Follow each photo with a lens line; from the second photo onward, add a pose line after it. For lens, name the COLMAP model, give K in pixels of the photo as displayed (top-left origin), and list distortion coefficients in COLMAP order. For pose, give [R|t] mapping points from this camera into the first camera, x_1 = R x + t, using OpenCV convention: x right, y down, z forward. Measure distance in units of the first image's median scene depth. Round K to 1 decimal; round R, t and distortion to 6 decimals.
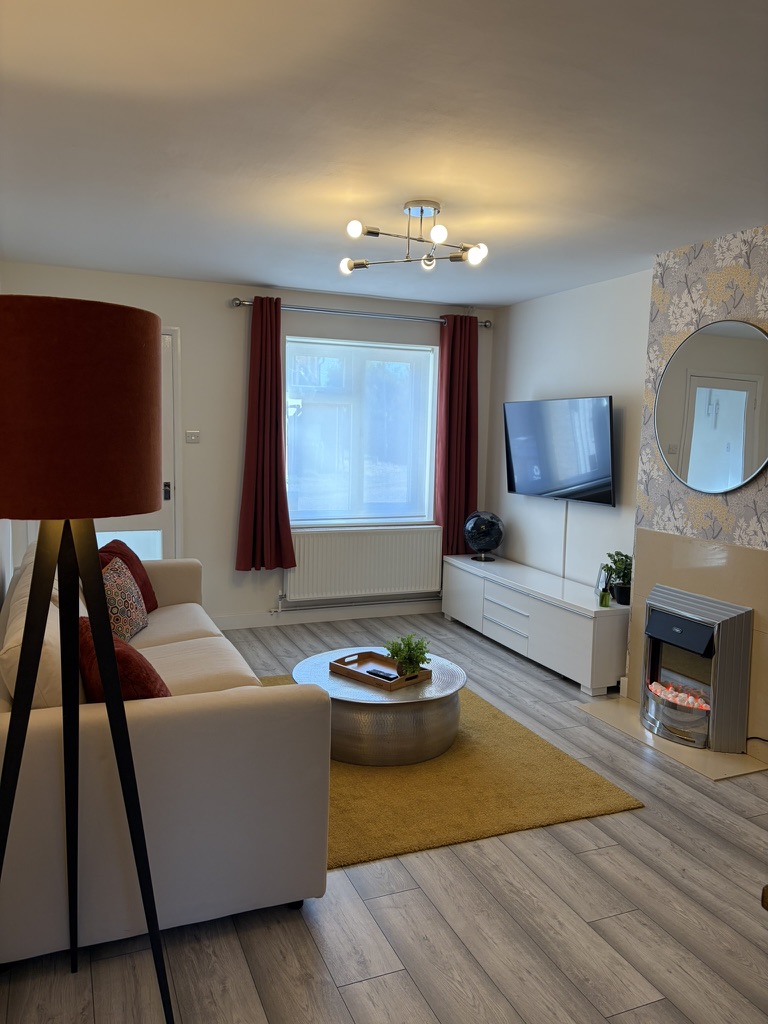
lens RADIAL K [[787.2, 0, 384.0], [0, 787.2, 512.0], [0, 0, 1]] dist [0.007147, -0.002835]
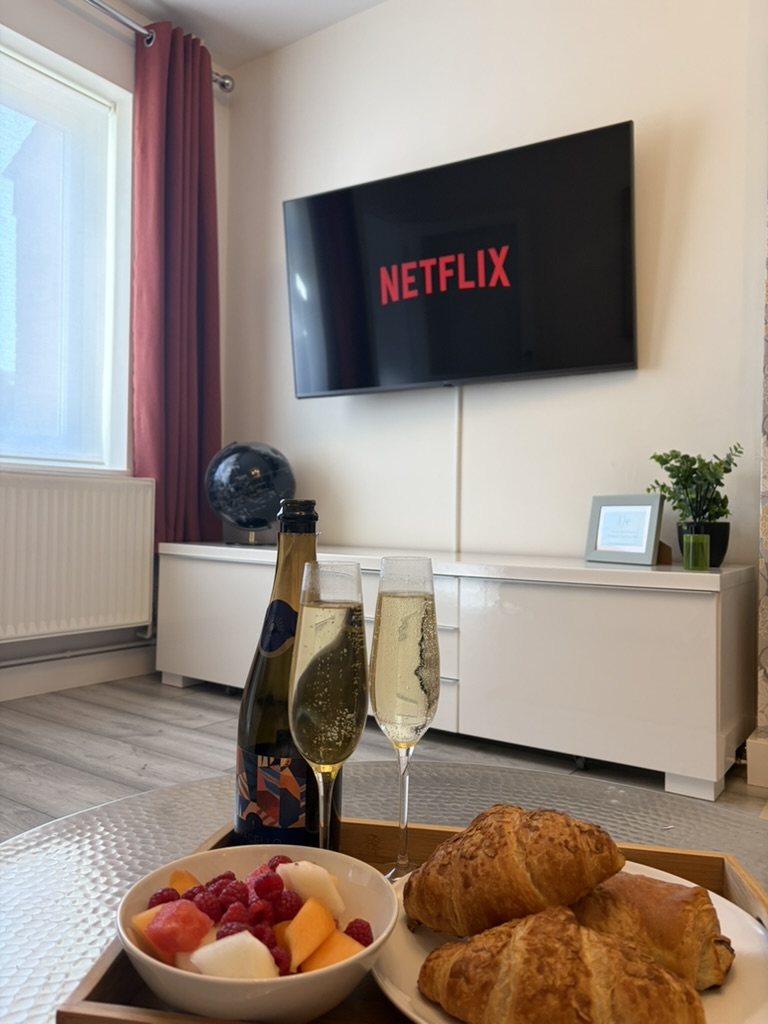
lens RADIAL K [[763.7, 0, 384.0], [0, 763.7, 512.0], [0, 0, 1]] dist [0.117461, -0.168634]
pose [[0.835949, -0.005480, 0.548779, -0.078653], [0.065889, 0.993720, -0.090444, 0.113447], [-0.544837, 0.111765, 0.831060, 0.732927]]
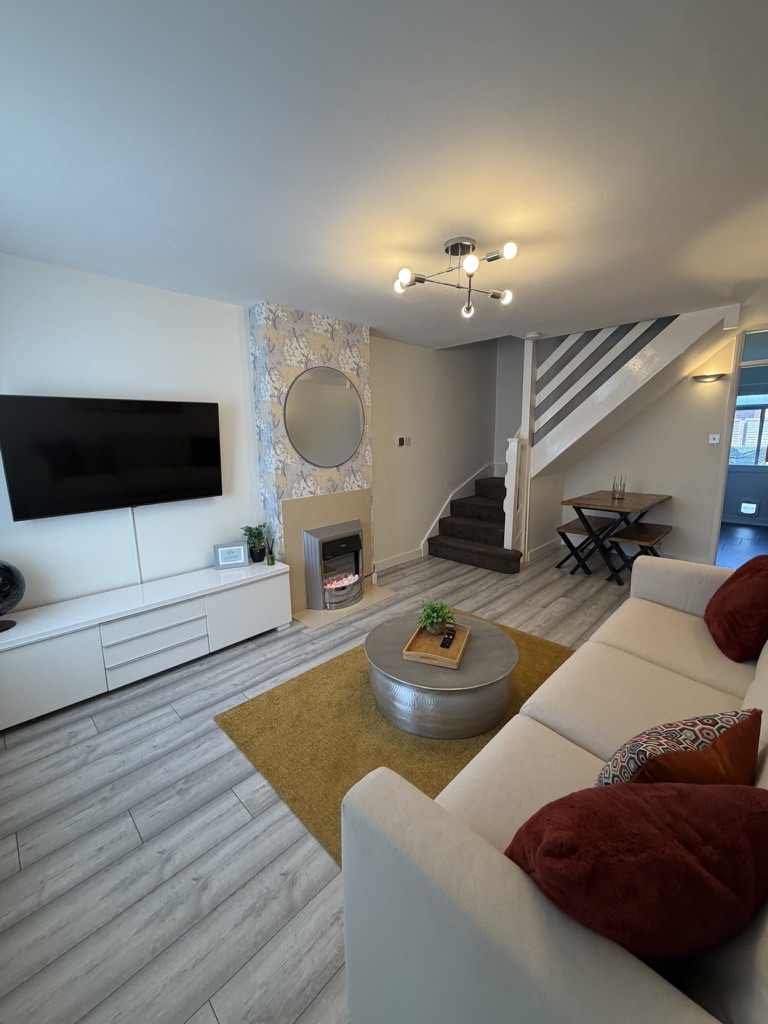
lens RADIAL K [[411.4, 0, 388.9], [0, 411.4, 503.8], [0, 0, 1]] dist [0.008741, -0.000155]
pose [[-0.402588, -0.172888, 0.898906, -0.403312], [0.095876, 0.968637, 0.229239, -0.119030], [-0.910346, 0.178472, -0.373386, 1.035417]]
